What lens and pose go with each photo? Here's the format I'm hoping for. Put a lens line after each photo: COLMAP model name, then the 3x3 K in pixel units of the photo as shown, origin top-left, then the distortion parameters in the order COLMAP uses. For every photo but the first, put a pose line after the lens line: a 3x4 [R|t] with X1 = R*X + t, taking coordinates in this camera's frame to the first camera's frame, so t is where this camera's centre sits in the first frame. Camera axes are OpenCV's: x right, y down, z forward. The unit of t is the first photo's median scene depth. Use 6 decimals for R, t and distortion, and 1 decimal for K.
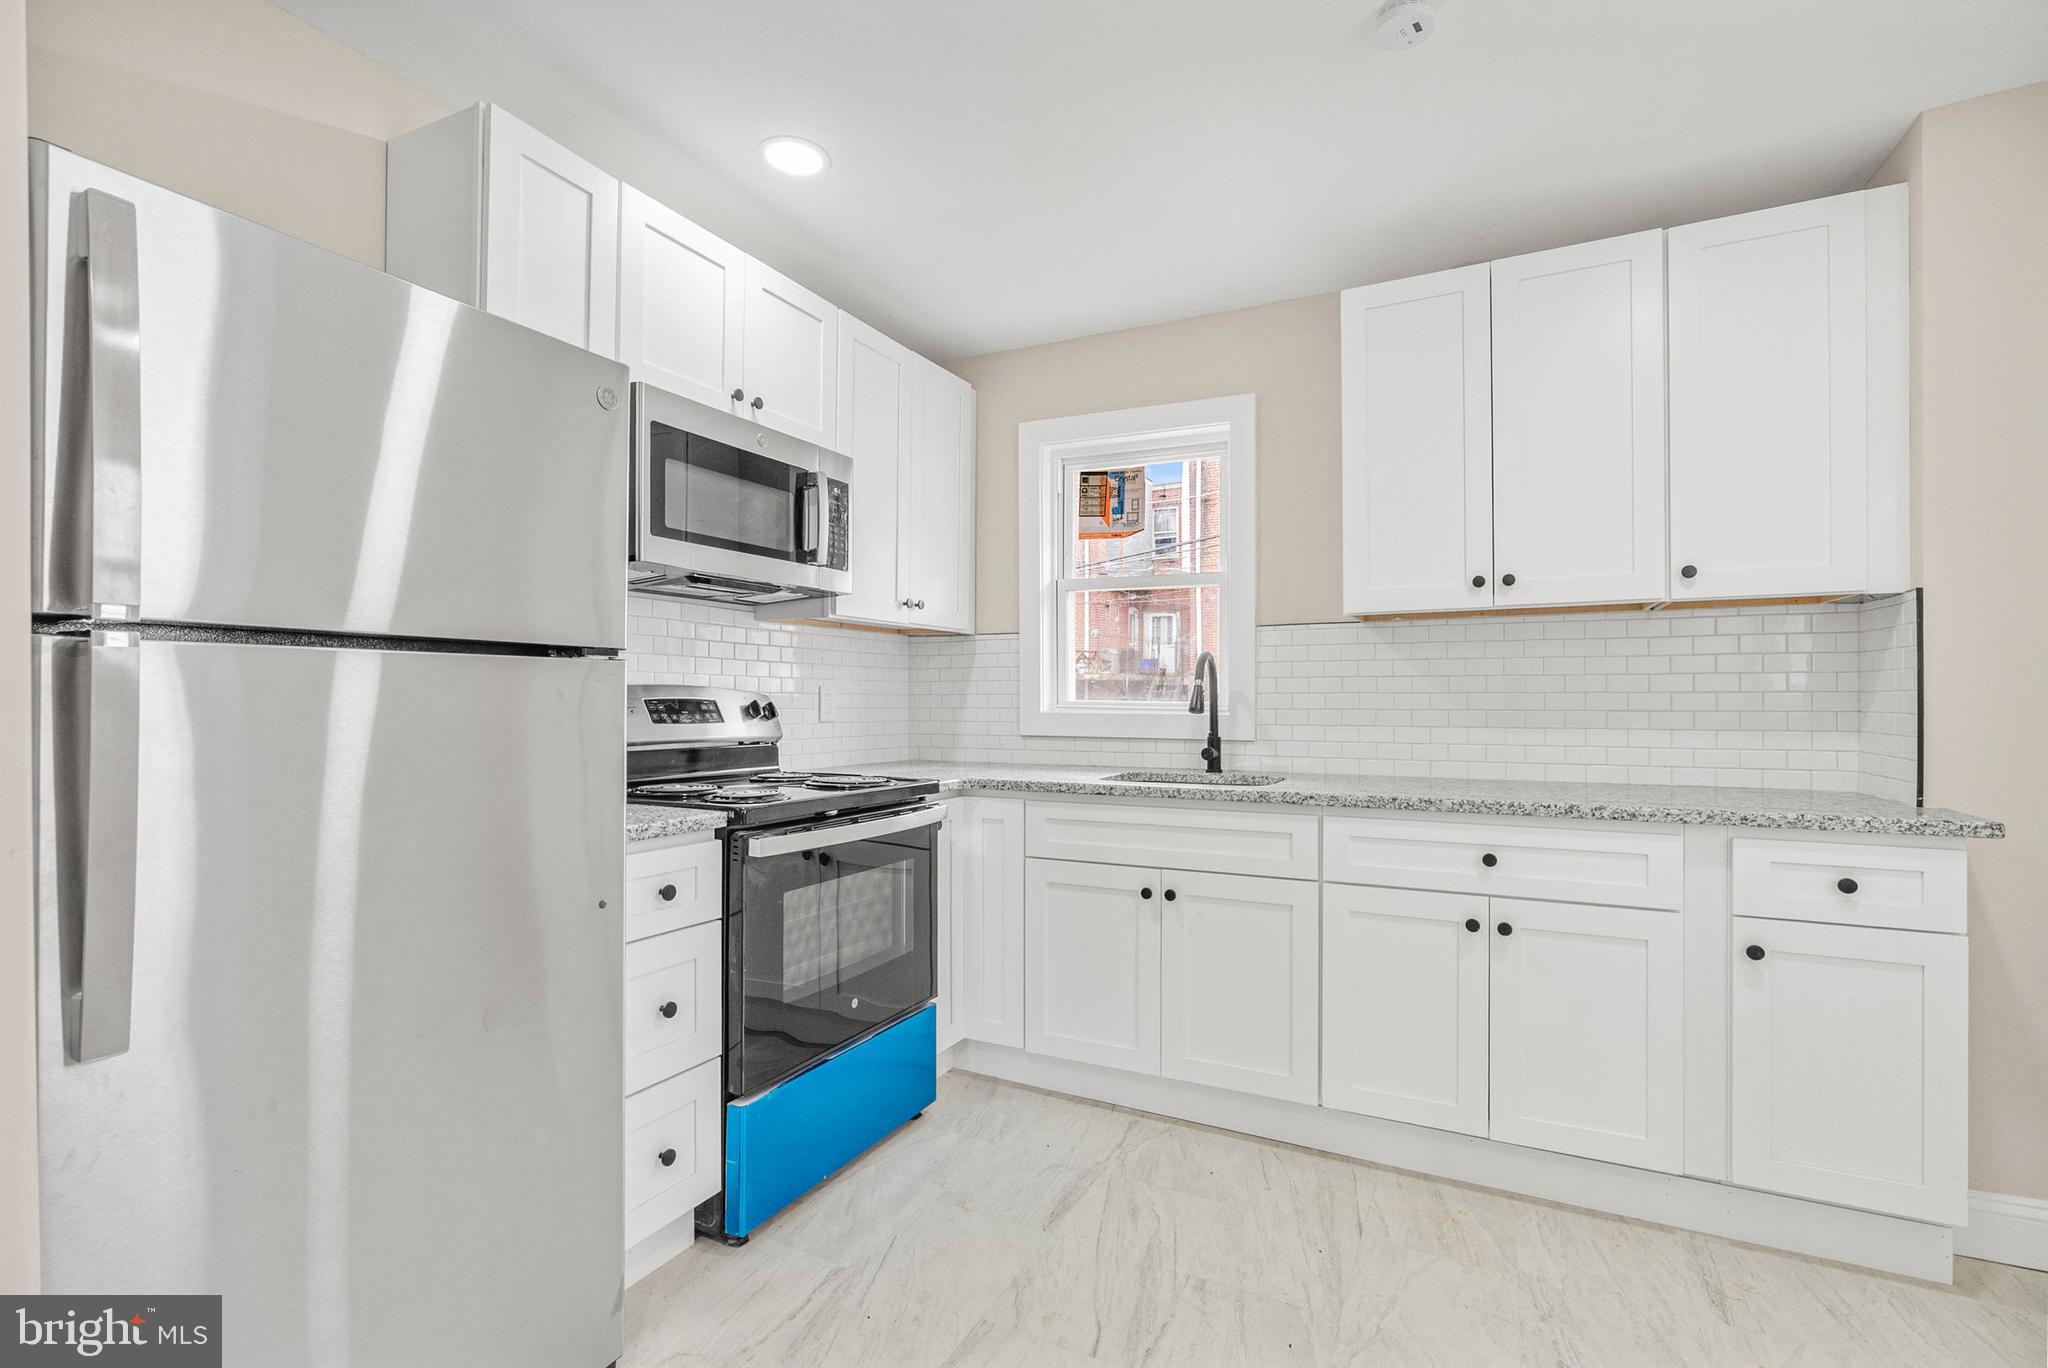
lens RADIAL K [[925.8, 0, 1048.0], [0, 925.8, 685.3], [0, 0, 1]] dist [-0.001937, 0.000986]
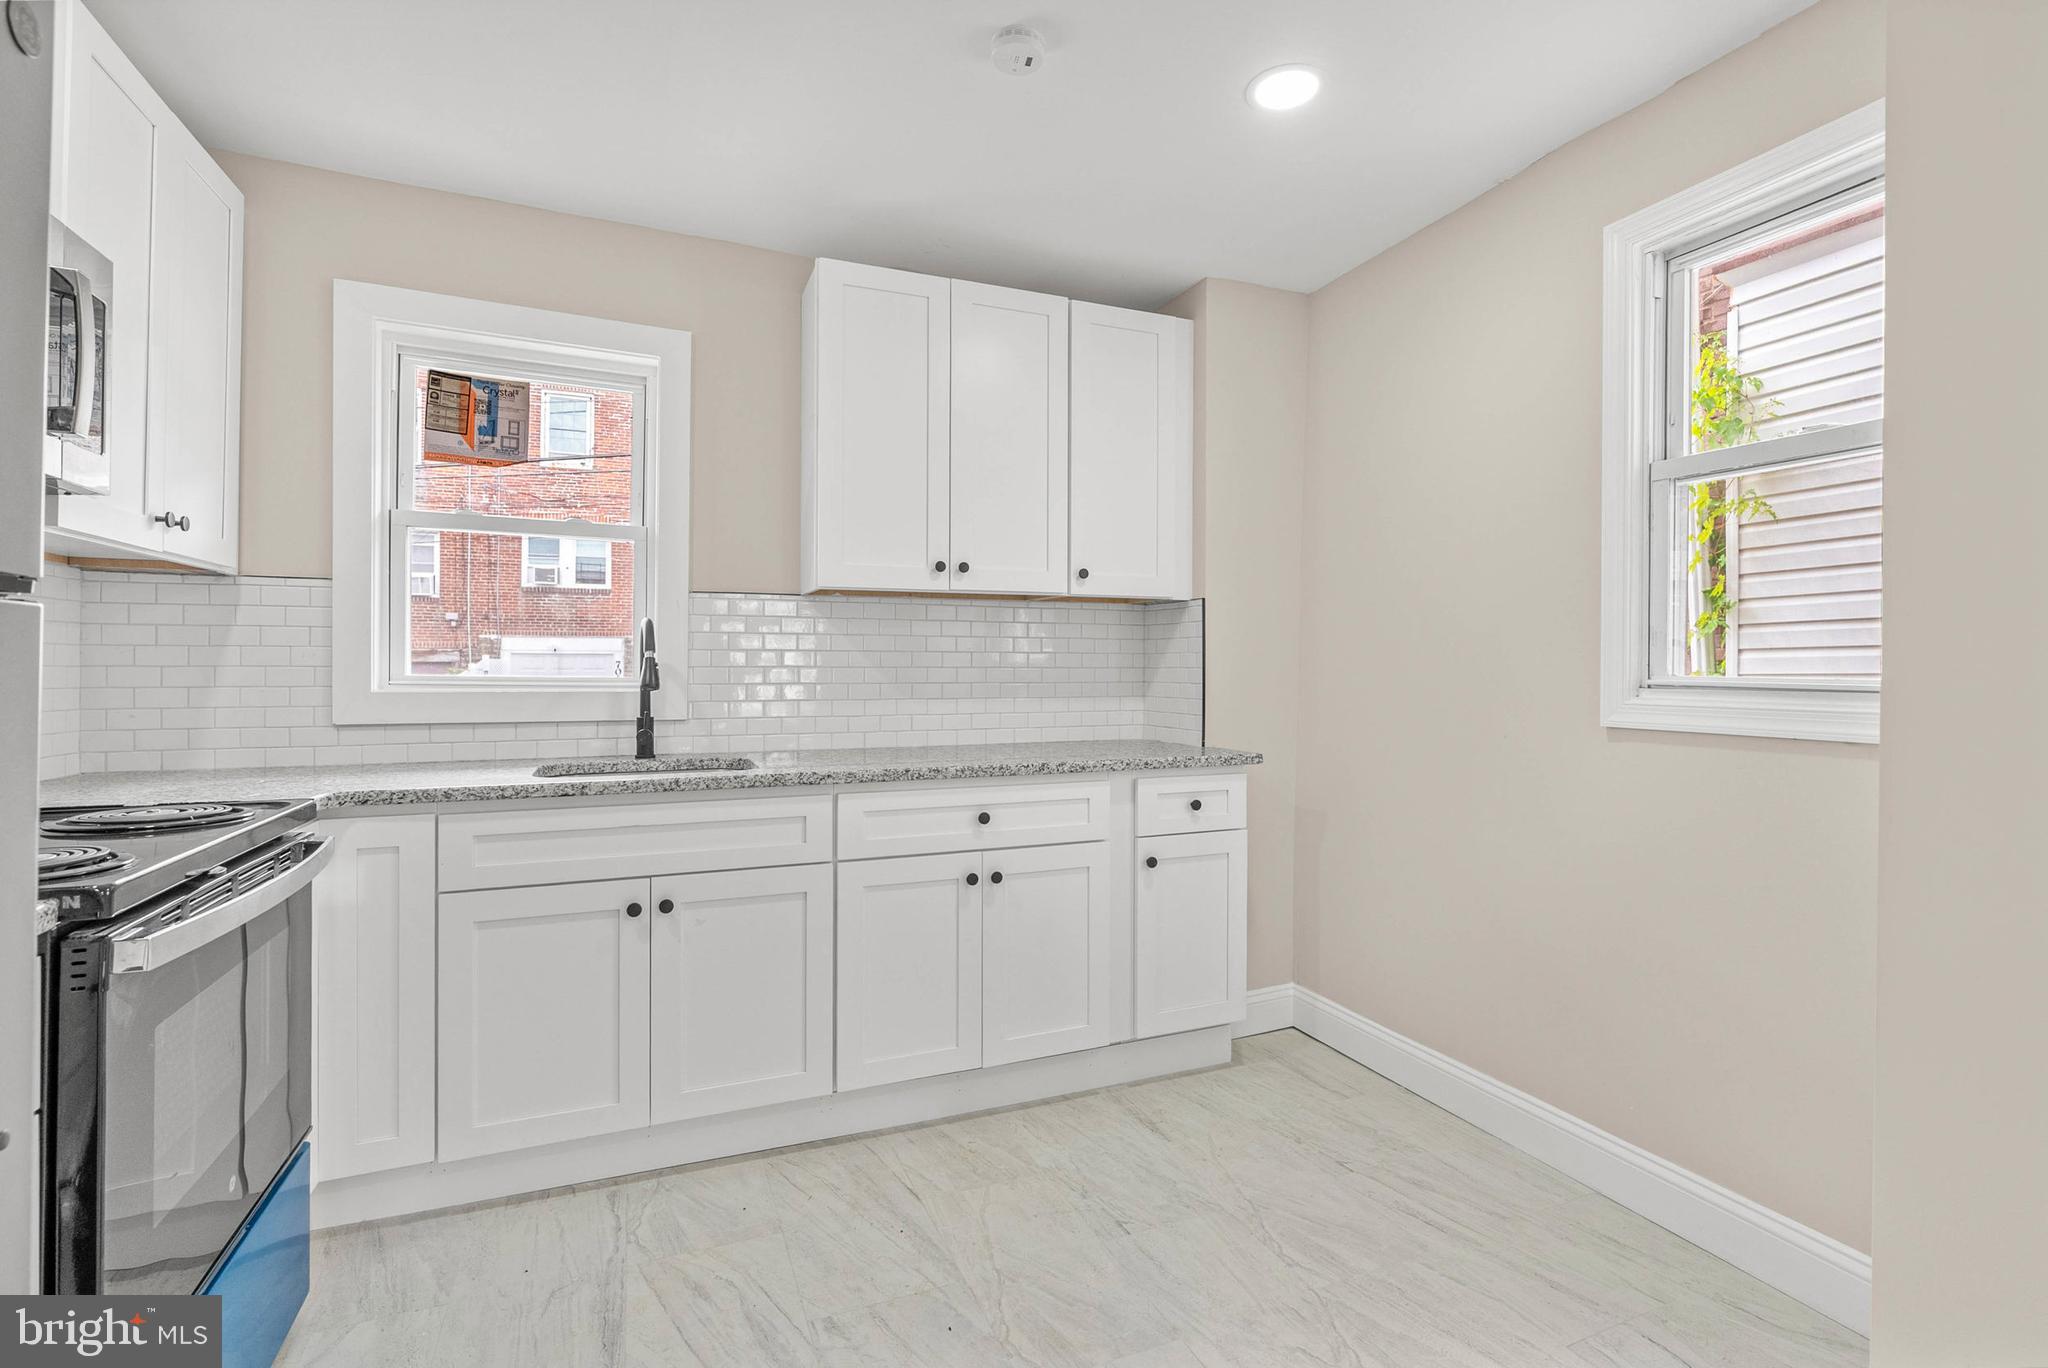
lens RADIAL K [[937.4, 0, 1031.8], [0, 937.4, 655.1], [0, 0, 1]] dist [-0.010985, 0.009018]
pose [[0.651577, 0.012499, 0.758479, -0.303355], [-0.012411, 0.999906, -0.005816, -0.001998], [-0.758481, -0.005624, 0.651671, 0.192728]]
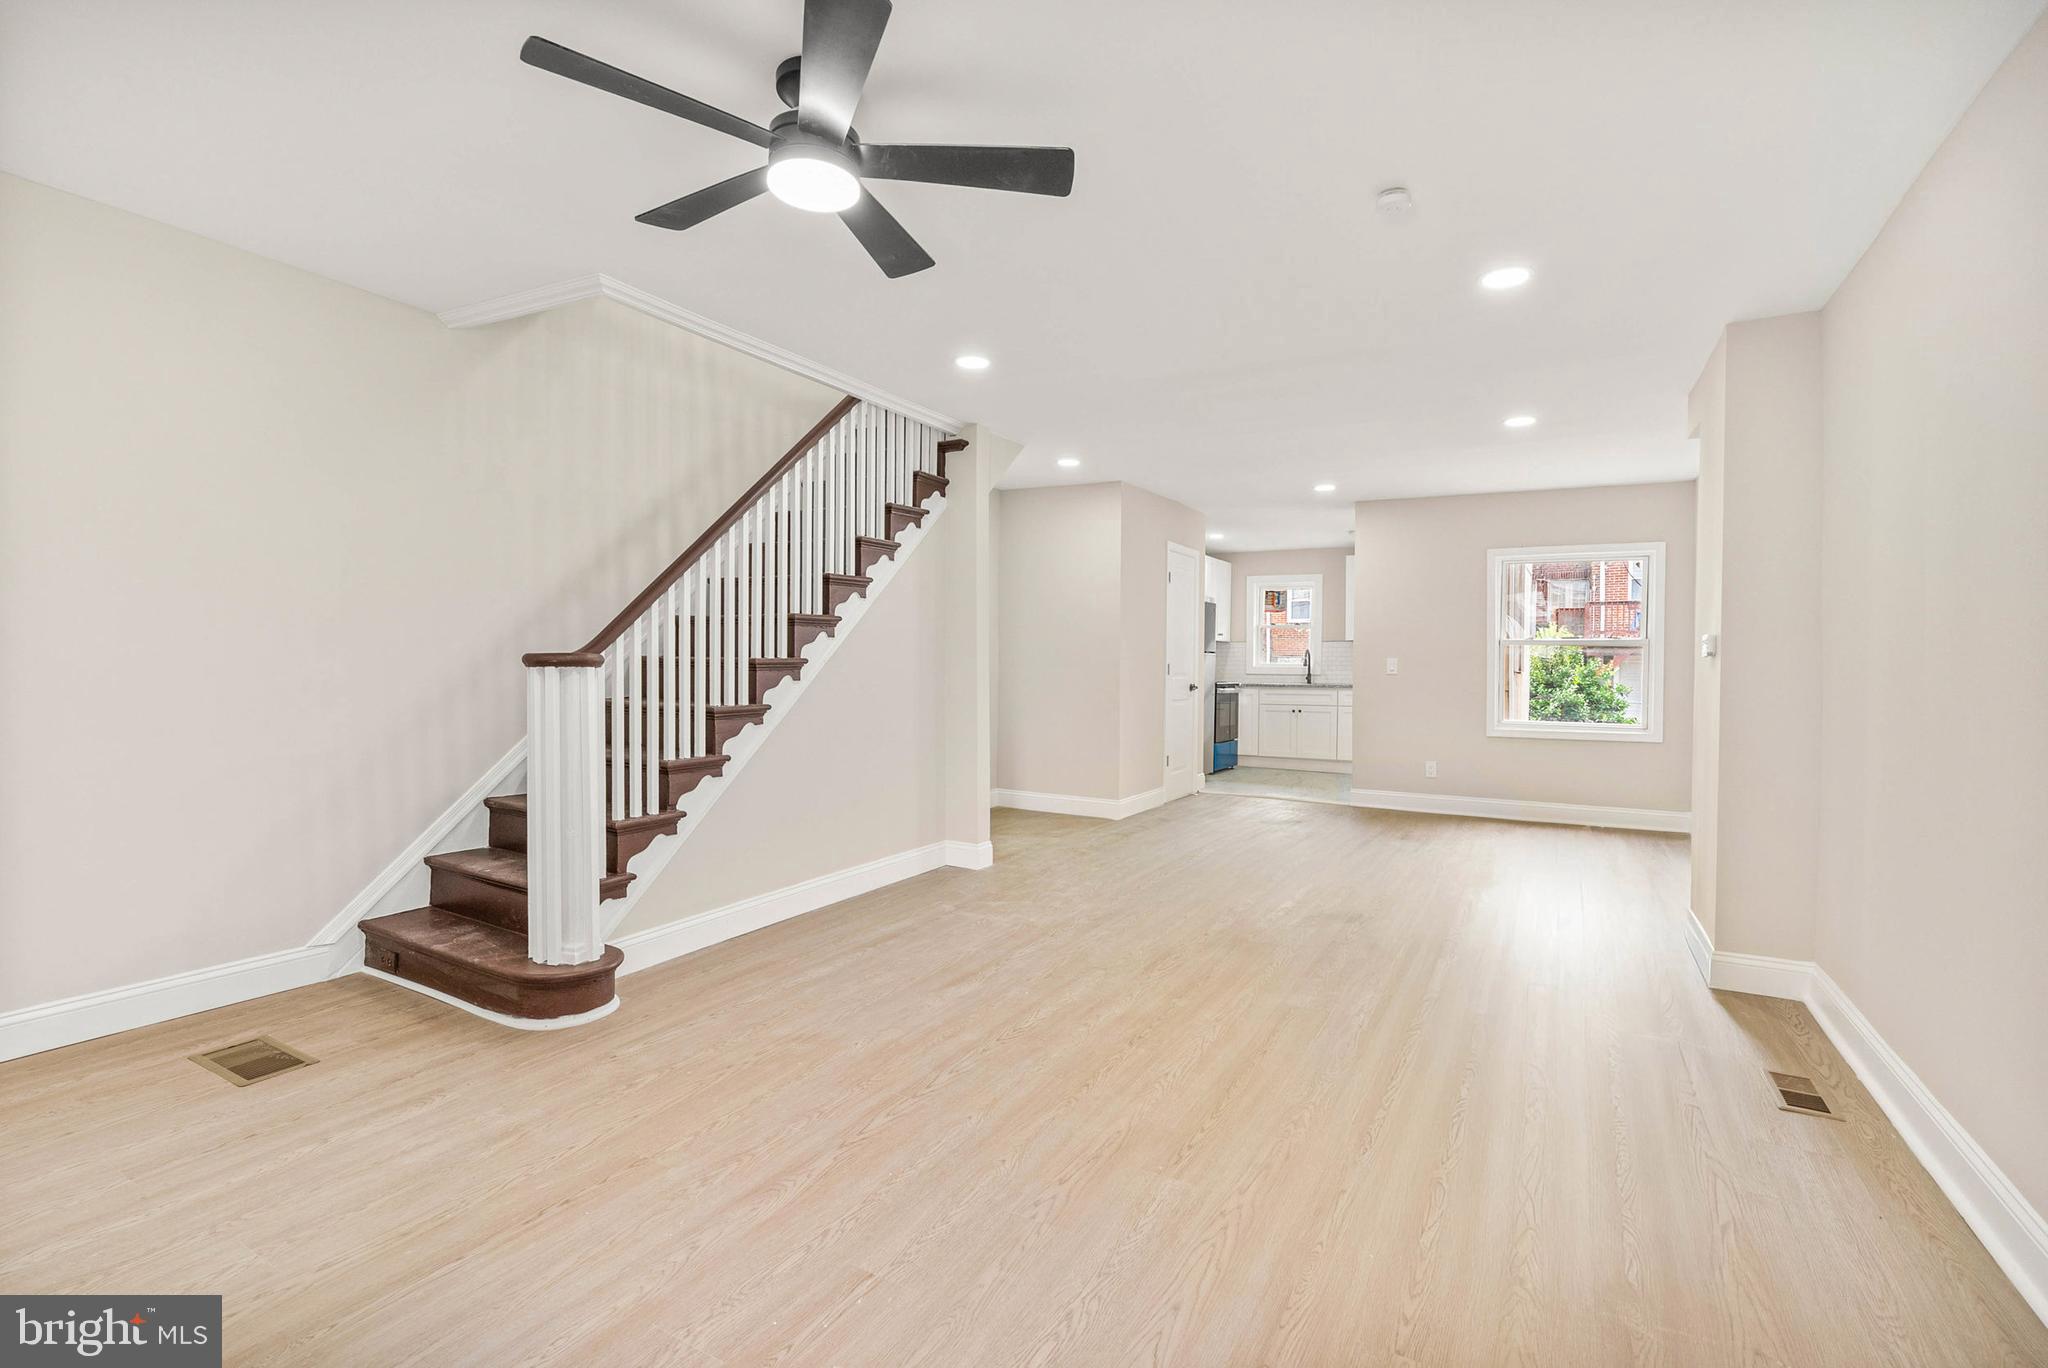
lens RADIAL K [[925.8, 0, 1048.0], [0, 925.8, 685.3], [0, 0, 1]] dist [-0.001937, 0.000986]
pose [[0.998643, 0.005363, -0.051811, -0.749092], [-0.003938, 0.999612, 0.027565, 0.010117], [0.051939, -0.027324, 0.998276, -3.046272]]
